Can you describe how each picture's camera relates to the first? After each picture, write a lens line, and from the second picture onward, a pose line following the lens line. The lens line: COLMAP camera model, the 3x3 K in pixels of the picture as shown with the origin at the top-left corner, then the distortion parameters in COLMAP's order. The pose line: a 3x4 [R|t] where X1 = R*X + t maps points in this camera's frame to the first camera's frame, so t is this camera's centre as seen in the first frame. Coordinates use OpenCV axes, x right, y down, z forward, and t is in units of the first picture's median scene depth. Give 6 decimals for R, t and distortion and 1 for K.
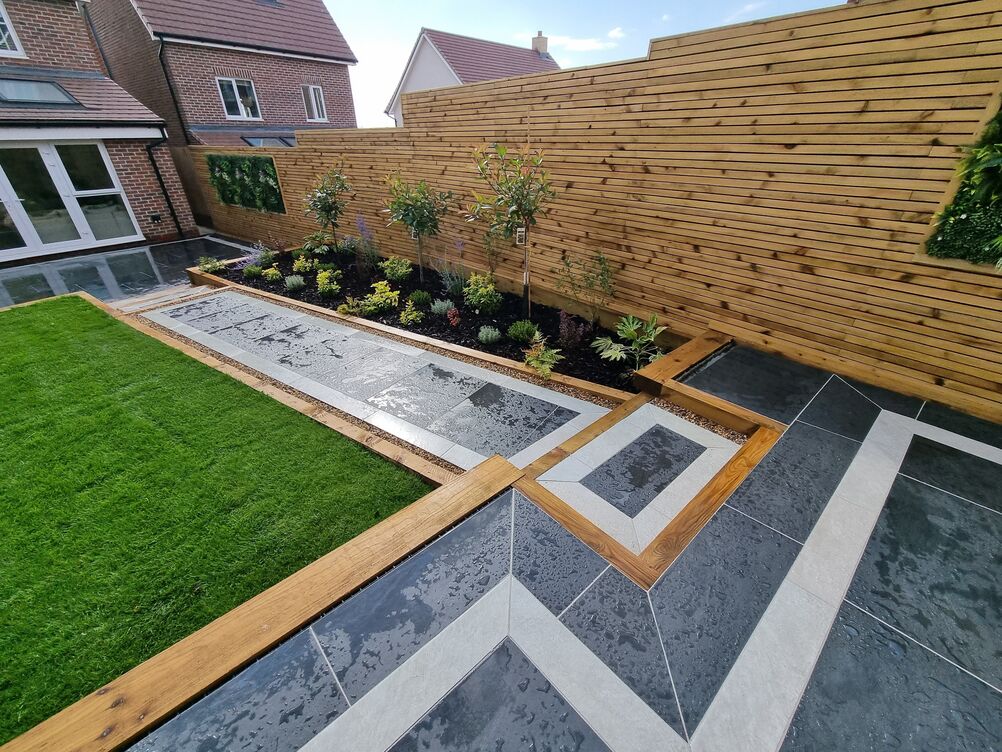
lens RADIAL K [[413.5, 0, 502.0], [0, 413.5, 376.6], [0, 0, 1]] dist [-0.000800, -0.000835]
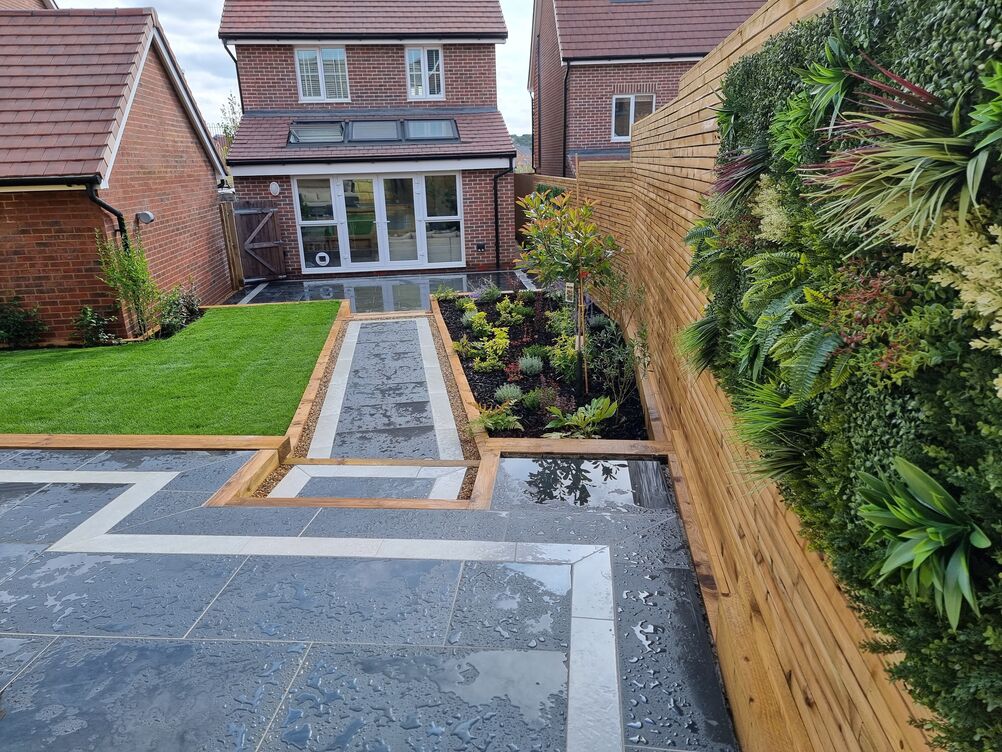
lens RADIAL K [[692.6, 0, 494.7], [0, 692.6, 392.3], [0, 0, 1]] dist [0.076736, -0.061869]
pose [[0.674534, 0.216500, -0.705785, 1.155973], [-0.343954, 0.938093, -0.040964, -0.039503], [0.653223, 0.270389, 0.707241, -0.064150]]
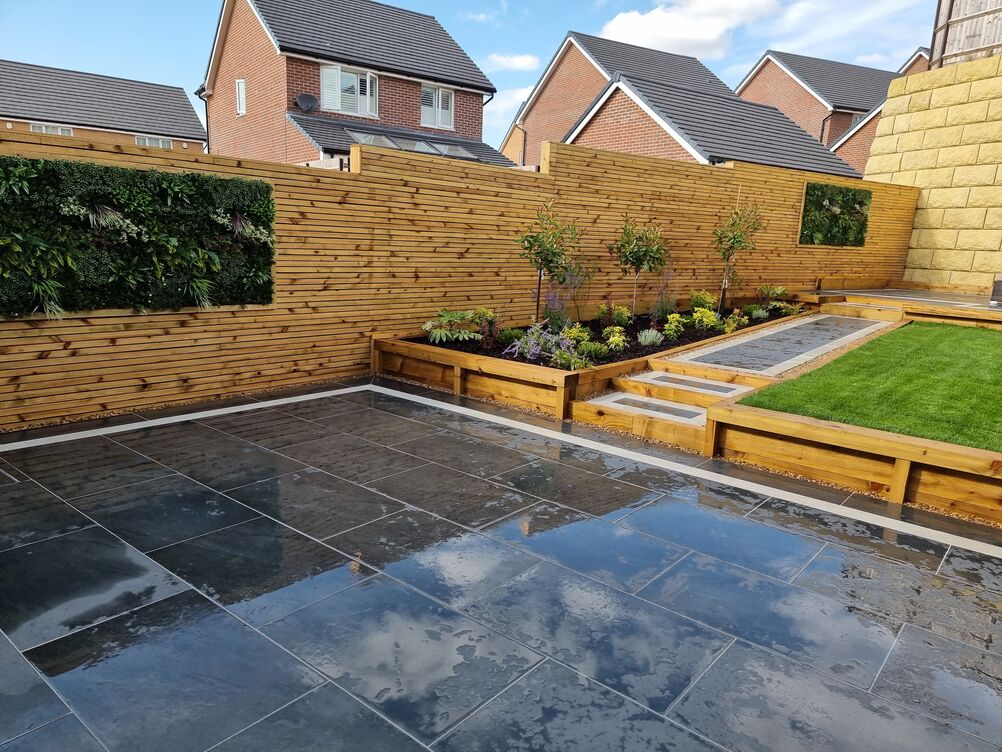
lens RADIAL K [[692.6, 0, 496.5], [0, 692.6, 381.3], [0, 0, 1]] dist [0.076736, -0.061869]
pose [[0.084736, -0.198814, 0.976367, -3.194463], [0.456808, 0.878597, 0.139260, -0.820555], [-0.885520, 0.434212, 0.165269, 1.825833]]
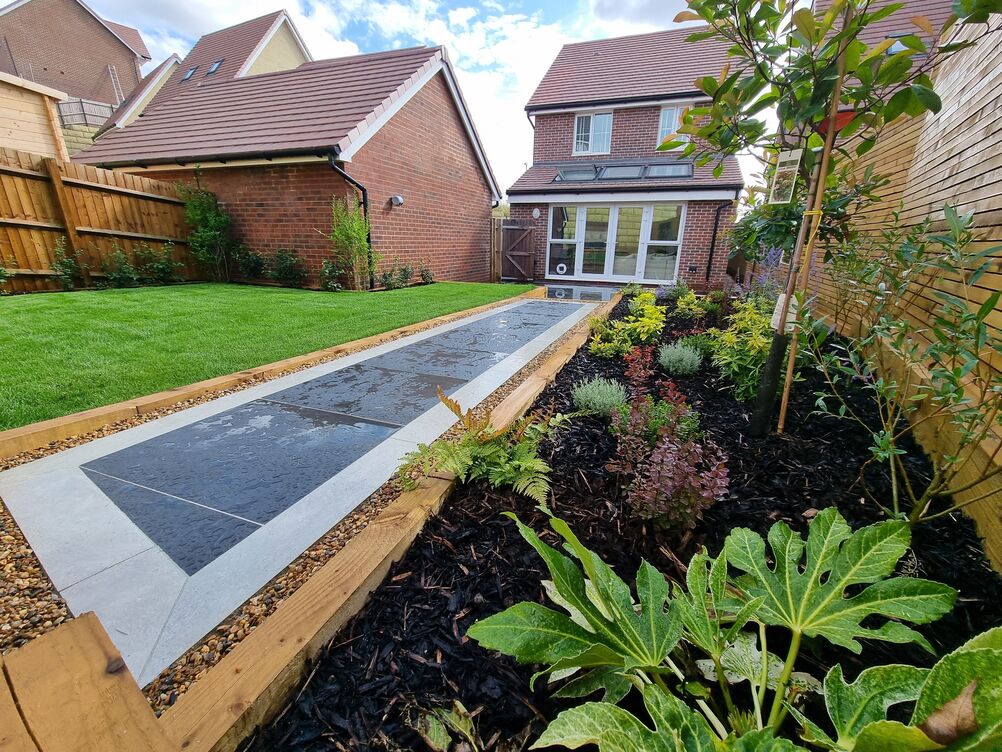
lens RADIAL K [[413.5, 0, 503.3], [0, 413.5, 378.4], [0, 0, 1]] dist [-0.000800, -0.000835]
pose [[0.251592, 0.314318, -0.915372, 0.405288], [-0.498541, 0.852752, 0.155791, -0.159351], [0.829553, 0.417155, 0.371246, 0.874326]]
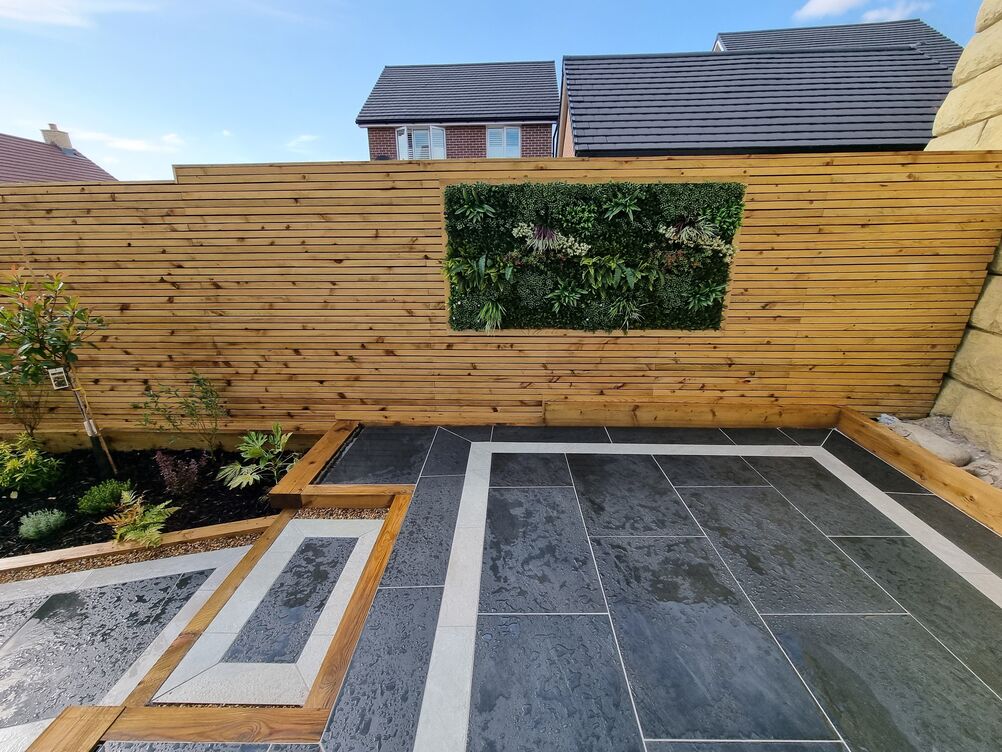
lens RADIAL K [[413.5, 0, 501.7], [0, 413.5, 379.3], [0, 0, 1]] dist [-0.000800, -0.000835]
pose [[0.679496, -0.239552, 0.693469, 0.083238], [0.370917, 0.927670, -0.042989, -0.010882], [-0.633013, 0.286431, 0.719203, -0.052028]]
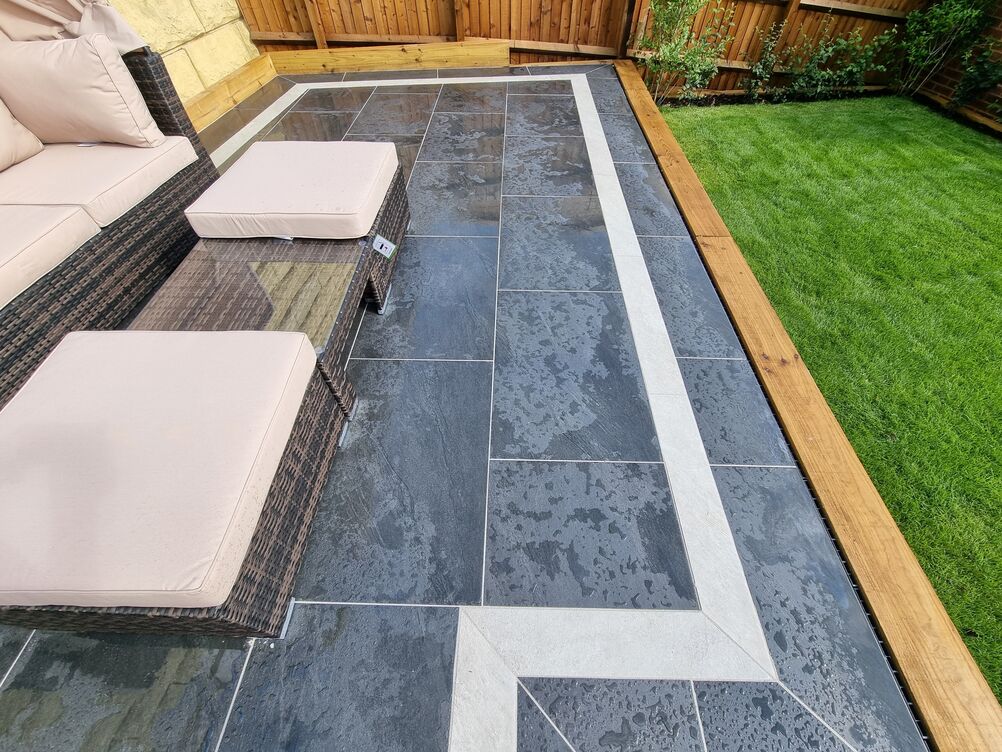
lens RADIAL K [[413.5, 0, 502.6], [0, 413.5, 382.4], [0, 0, 1]] dist [-0.000800, -0.000835]
pose [[-0.686141, 0.573637, -0.447383, 0.167275], [-0.354814, 0.272987, 0.894195, -0.057940], [0.635073, 0.772282, 0.016227, 0.135092]]
